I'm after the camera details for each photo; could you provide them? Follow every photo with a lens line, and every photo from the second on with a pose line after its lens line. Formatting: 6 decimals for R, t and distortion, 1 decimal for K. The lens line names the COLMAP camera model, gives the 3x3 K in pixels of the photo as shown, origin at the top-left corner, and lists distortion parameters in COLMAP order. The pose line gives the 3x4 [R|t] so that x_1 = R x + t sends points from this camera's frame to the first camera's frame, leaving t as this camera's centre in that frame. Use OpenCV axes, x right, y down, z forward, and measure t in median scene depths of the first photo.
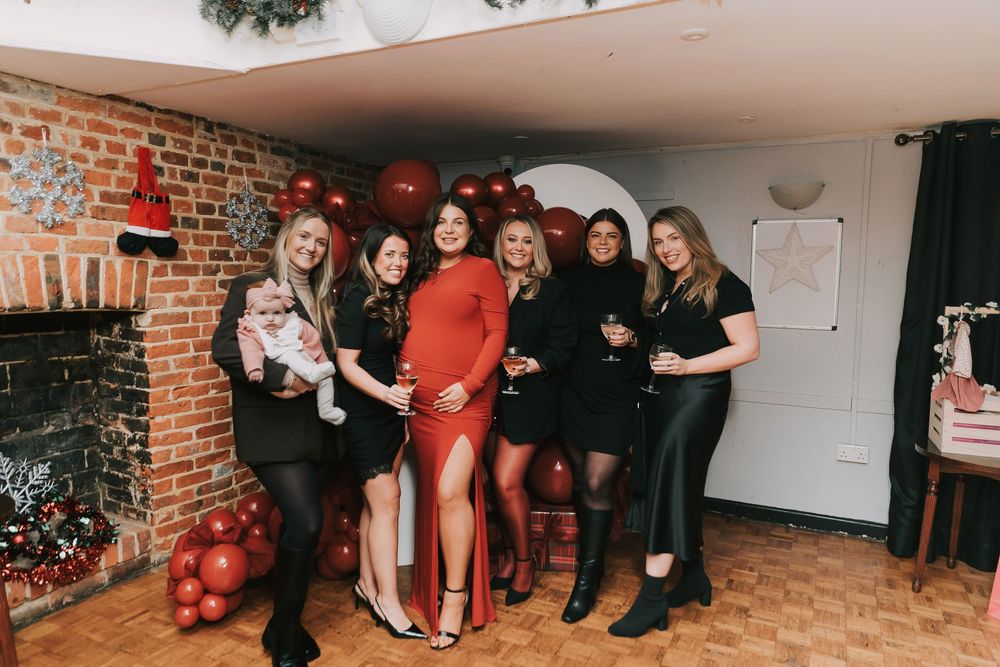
lens RADIAL K [[671.0, 0, 499.2], [0, 671.0, 333.3], [0, 0, 1]] dist [0.008422, -0.001307]
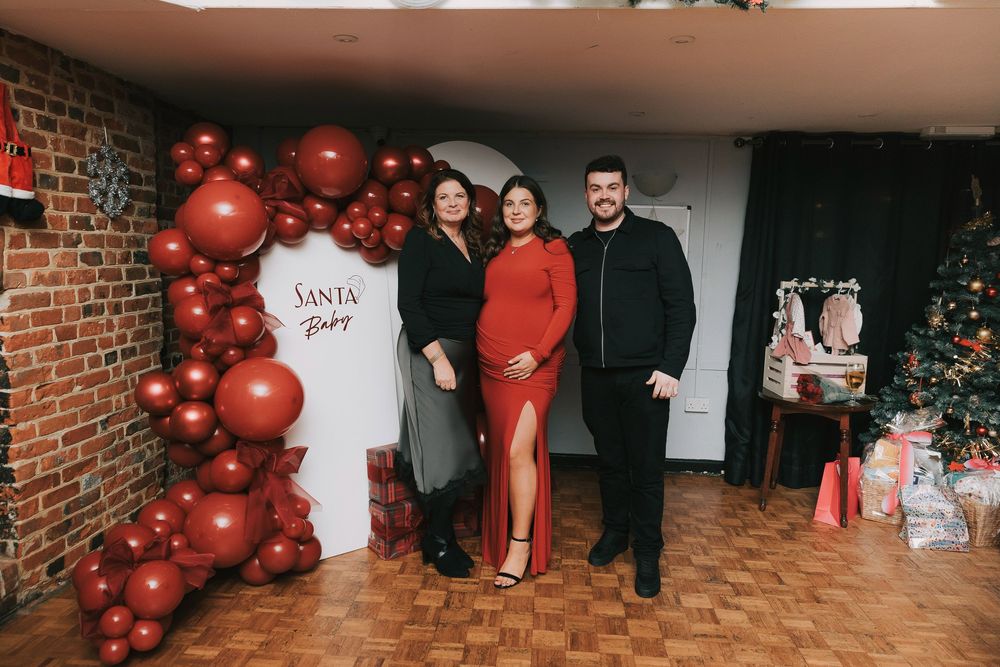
lens RADIAL K [[670.7, 0, 498.9], [0, 670.7, 332.5], [0, 0, 1]] dist [0.001254, 0.004702]
pose [[0.924946, -0.033686, 0.378602, -0.274044], [0.019239, 0.998937, 0.041880, -0.006861], [-0.379611, -0.031453, 0.924611, 0.043081]]
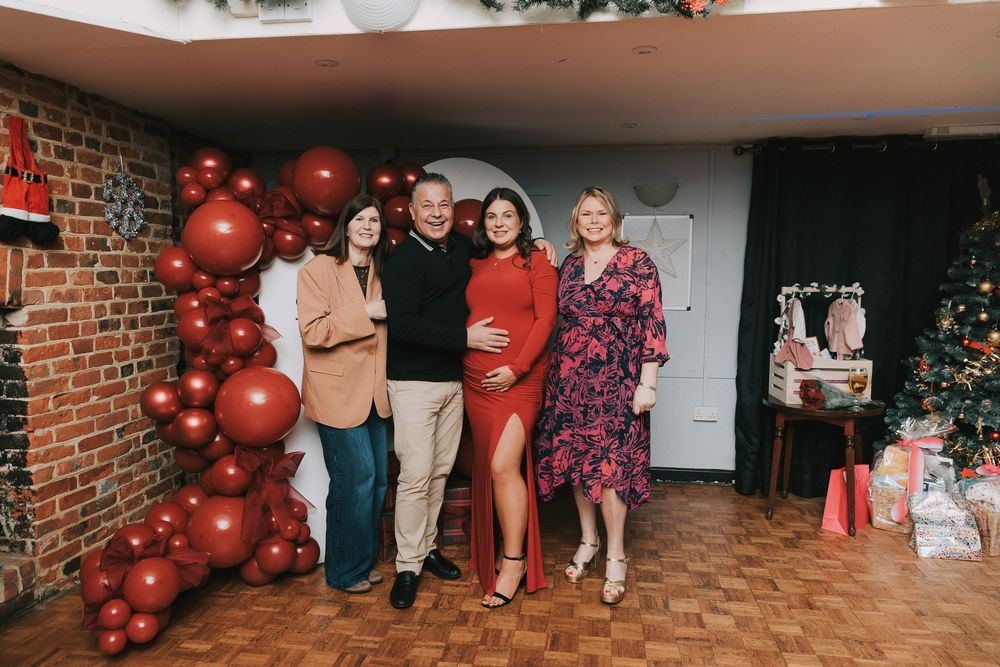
lens RADIAL K [[670.7, 0, 498.9], [0, 670.7, 332.5], [0, 0, 1]] dist [0.001254, 0.004702]
pose [[0.948512, -0.037708, 0.314488, -0.208009], [0.036301, 0.999287, 0.010332, 0.011349], [-0.314654, 0.001616, 0.949205, -0.008179]]
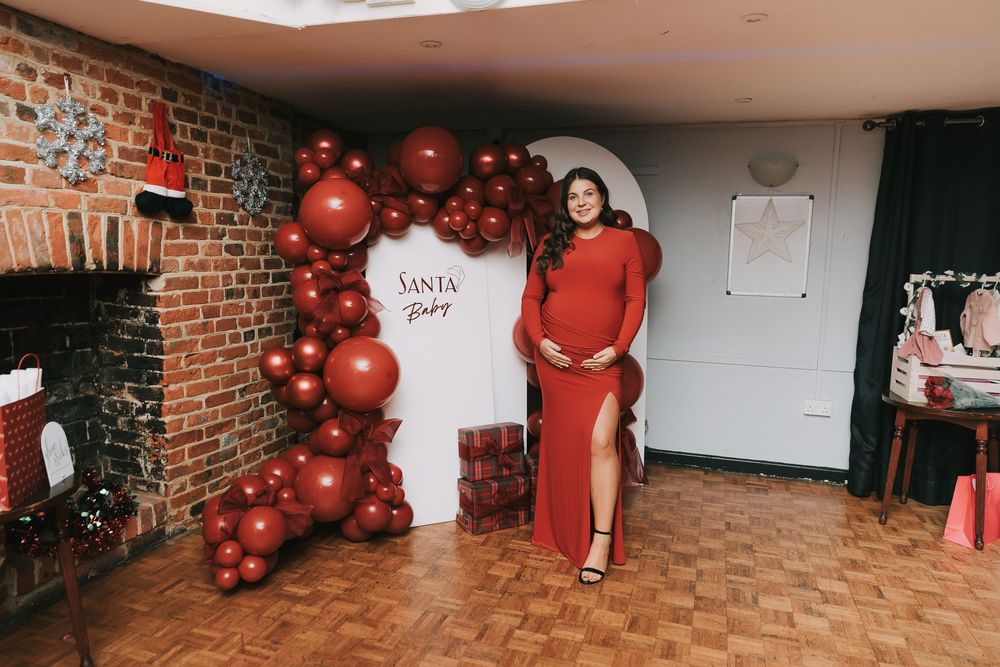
lens RADIAL K [[670.3, 0, 499.1], [0, 670.3, 332.7], [0, 0, 1]] dist [0.009539, -0.004284]
pose [[0.988891, -0.007027, 0.148479, -0.181309], [0.002394, 0.999505, 0.031354, 0.019806], [-0.148626, -0.030650, 0.988418, -0.021856]]
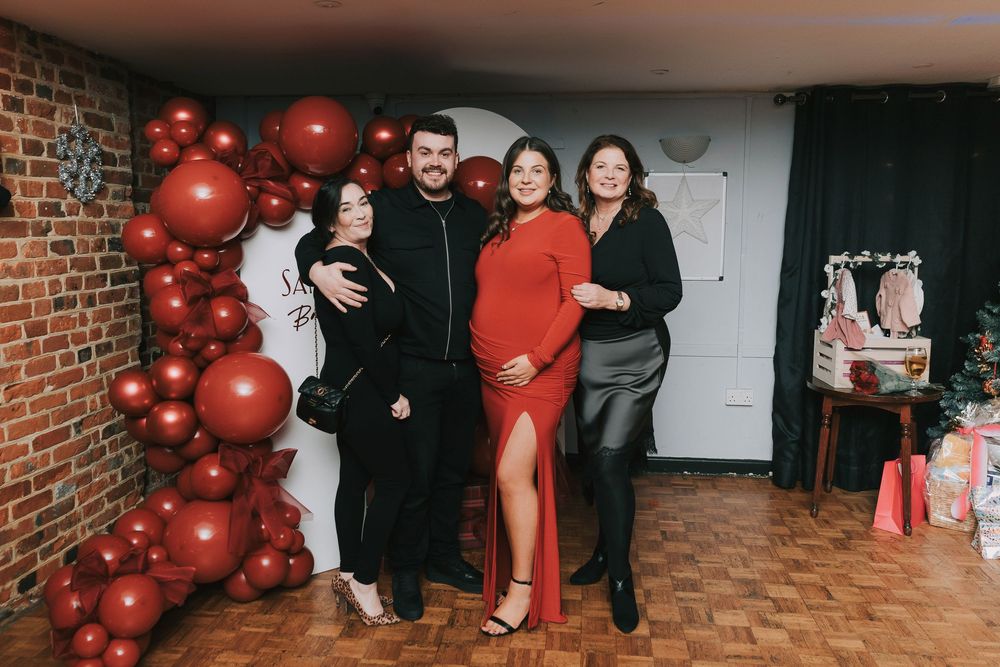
lens RADIAL K [[770.2, 0, 500.1], [0, 770.2, 307.7], [0, 0, 1]] dist [0.005817, 0.000223]
pose [[0.938096, -0.045651, 0.343354, -0.258455], [0.038166, 0.998864, 0.028529, -0.010665], [-0.344267, -0.013658, 0.938773, 0.002631]]
